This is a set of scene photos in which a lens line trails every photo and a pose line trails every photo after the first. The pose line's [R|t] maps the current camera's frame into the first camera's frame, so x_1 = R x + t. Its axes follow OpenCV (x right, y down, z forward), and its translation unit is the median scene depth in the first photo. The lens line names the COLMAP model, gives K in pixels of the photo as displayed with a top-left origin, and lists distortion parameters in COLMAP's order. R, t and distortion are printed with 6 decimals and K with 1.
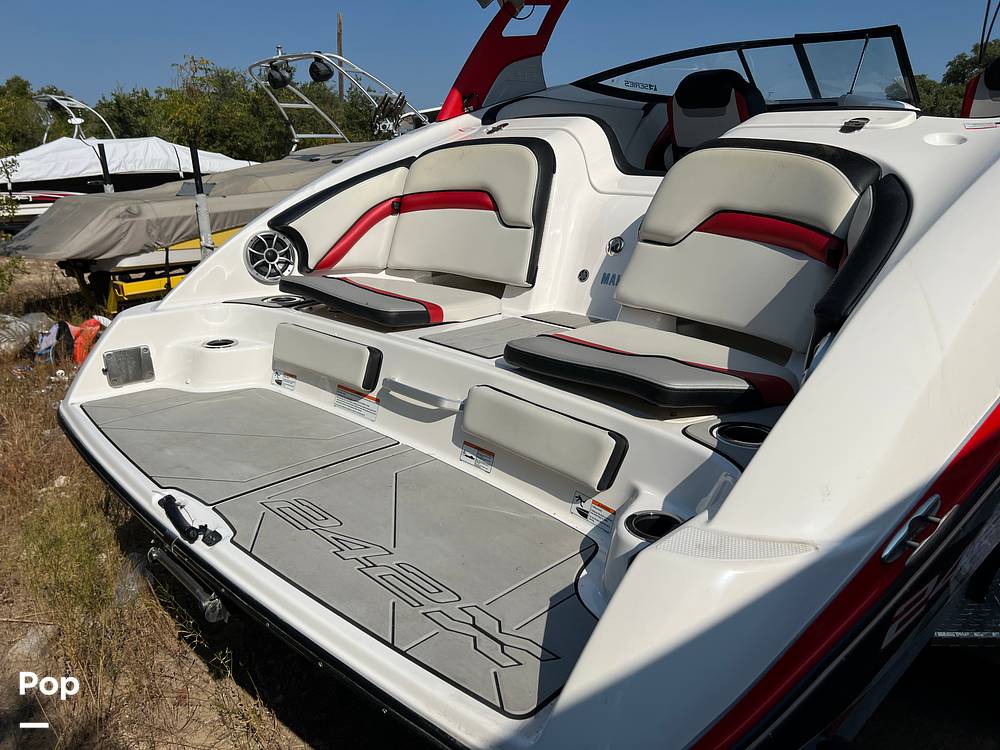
lens RADIAL K [[753.9, 0, 501.0], [0, 753.9, 372.6], [0, 0, 1]] dist [0.042892, -0.045838]
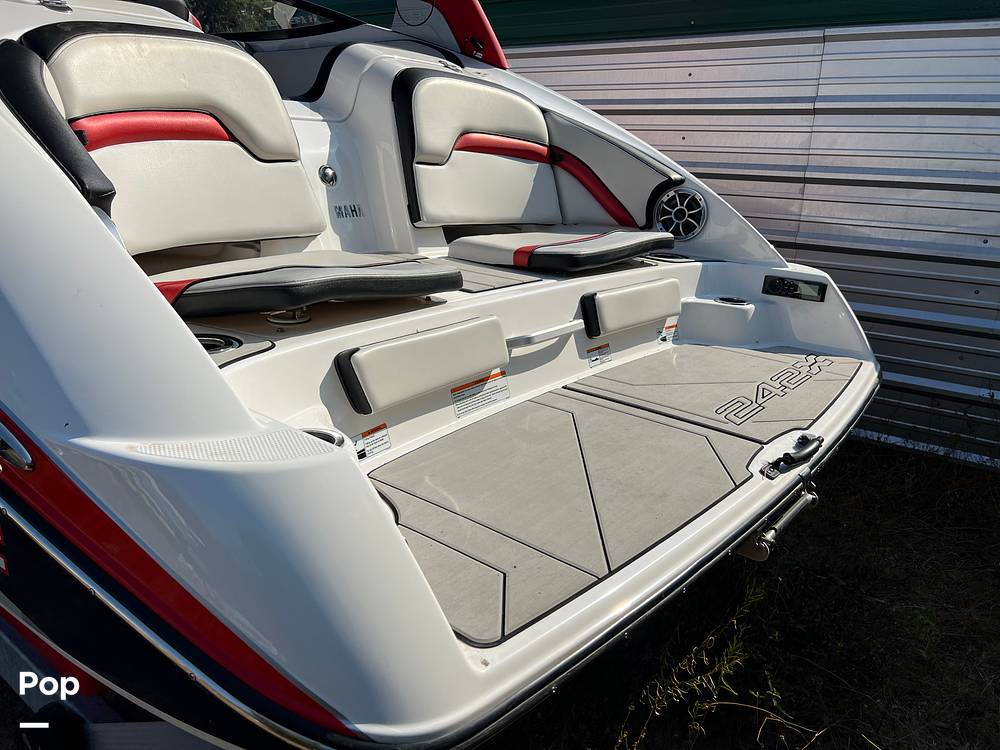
lens RADIAL K [[753.9, 0, 502.6], [0, 753.9, 377.3], [0, 0, 1]] dist [0.042892, -0.045838]
pose [[-0.131585, -0.321796, 0.937621, -0.586400], [0.221695, 0.912336, 0.344230, -0.152579], [-0.966197, 0.253162, -0.048709, 0.642326]]
